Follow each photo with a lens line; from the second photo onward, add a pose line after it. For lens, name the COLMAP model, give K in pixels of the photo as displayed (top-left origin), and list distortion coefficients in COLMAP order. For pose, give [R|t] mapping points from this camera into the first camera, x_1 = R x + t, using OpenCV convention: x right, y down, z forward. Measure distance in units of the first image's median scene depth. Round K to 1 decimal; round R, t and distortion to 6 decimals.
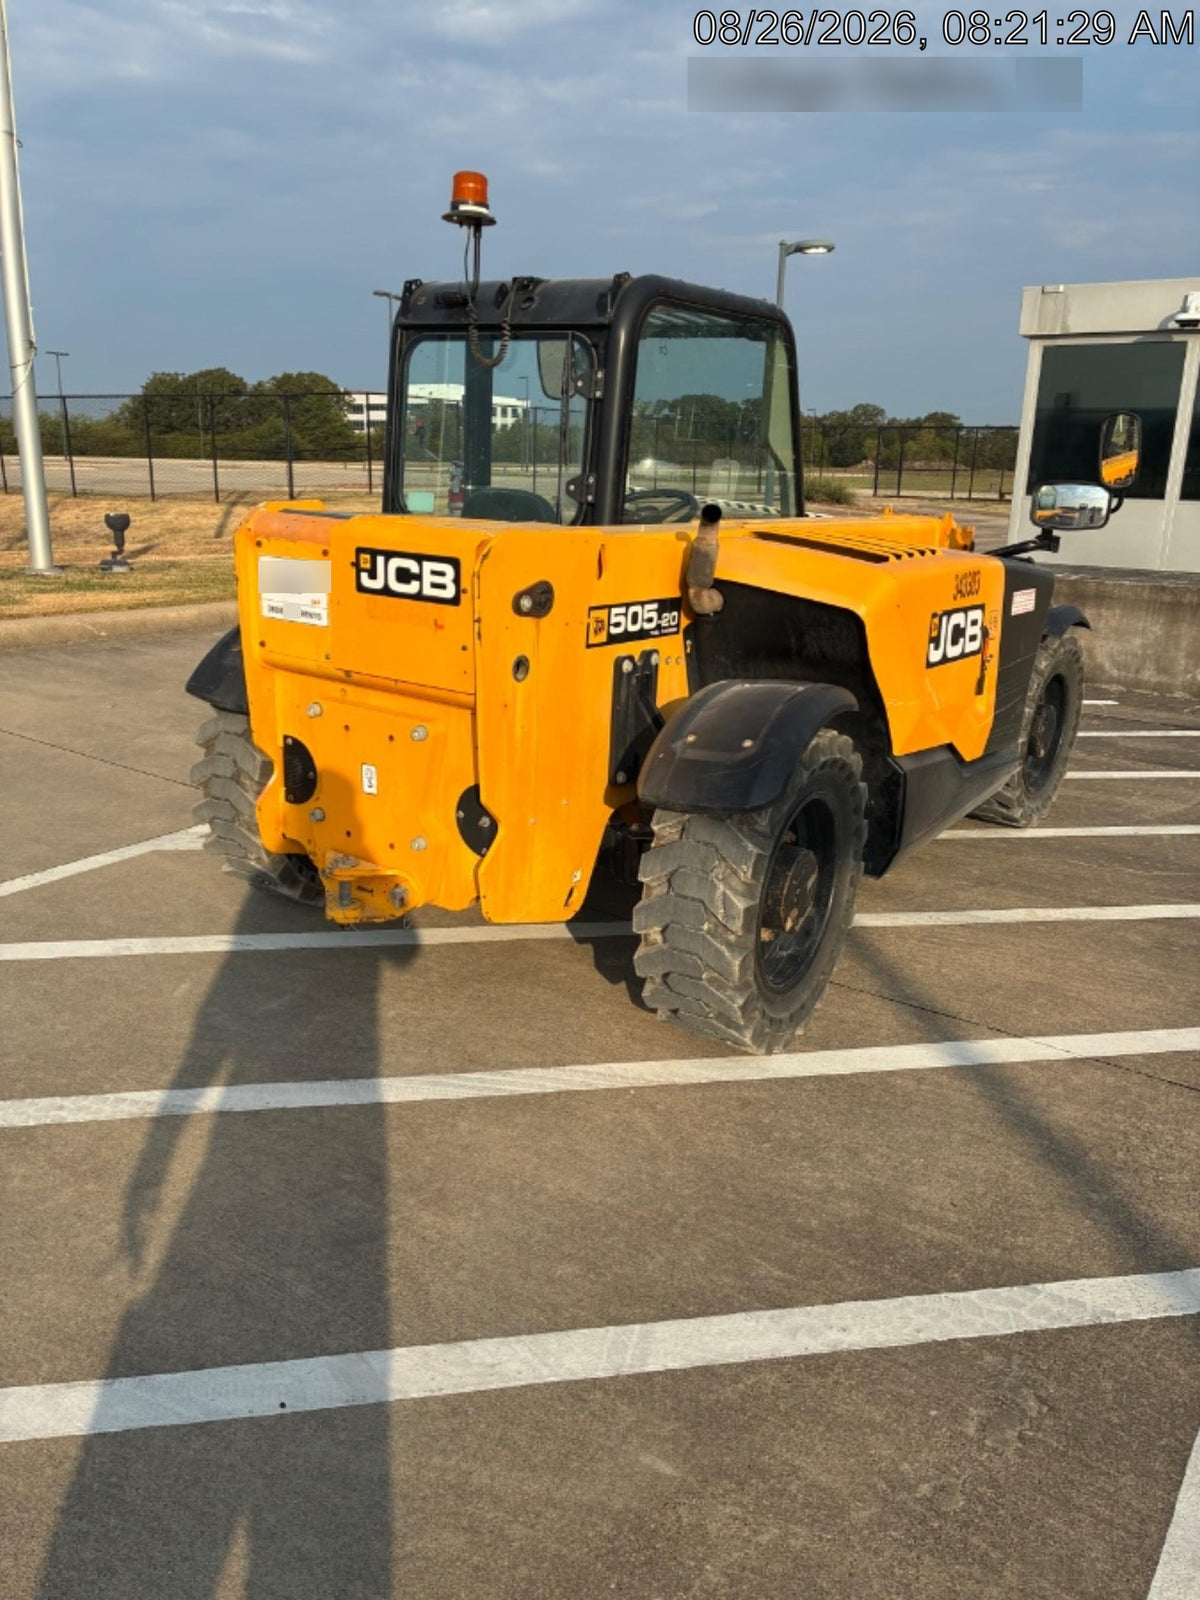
lens RADIAL K [[1237.6, 0, 549.2], [0, 1237.6, 770.7], [0, 0, 1]] dist [0.043372, -0.041616]
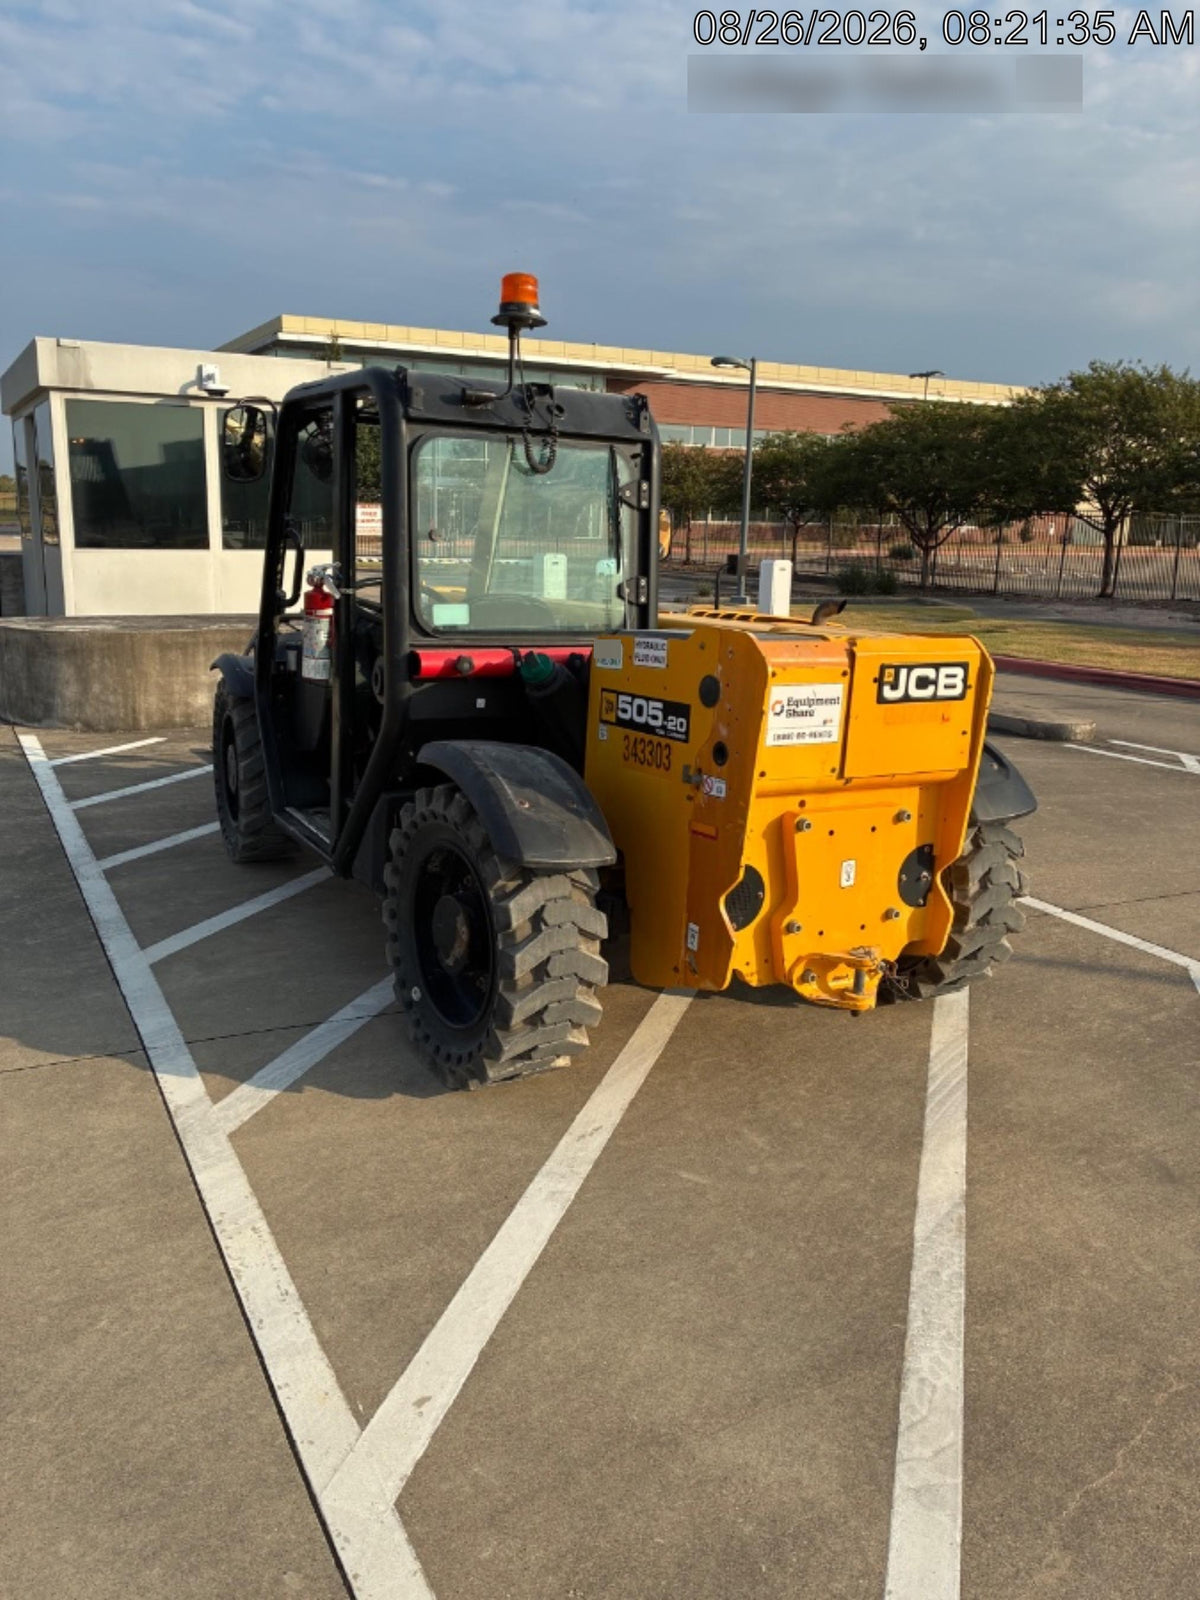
lens RADIAL K [[1237.6, 0, 606.5], [0, 1237.6, 796.1], [0, 0, 1]] dist [0.043372, -0.041616]
pose [[0.437380, -0.215733, 0.873017, -1.160079], [0.214019, 0.967876, 0.131950, -0.245465], [-0.873438, 0.129130, 0.469500, 0.663793]]
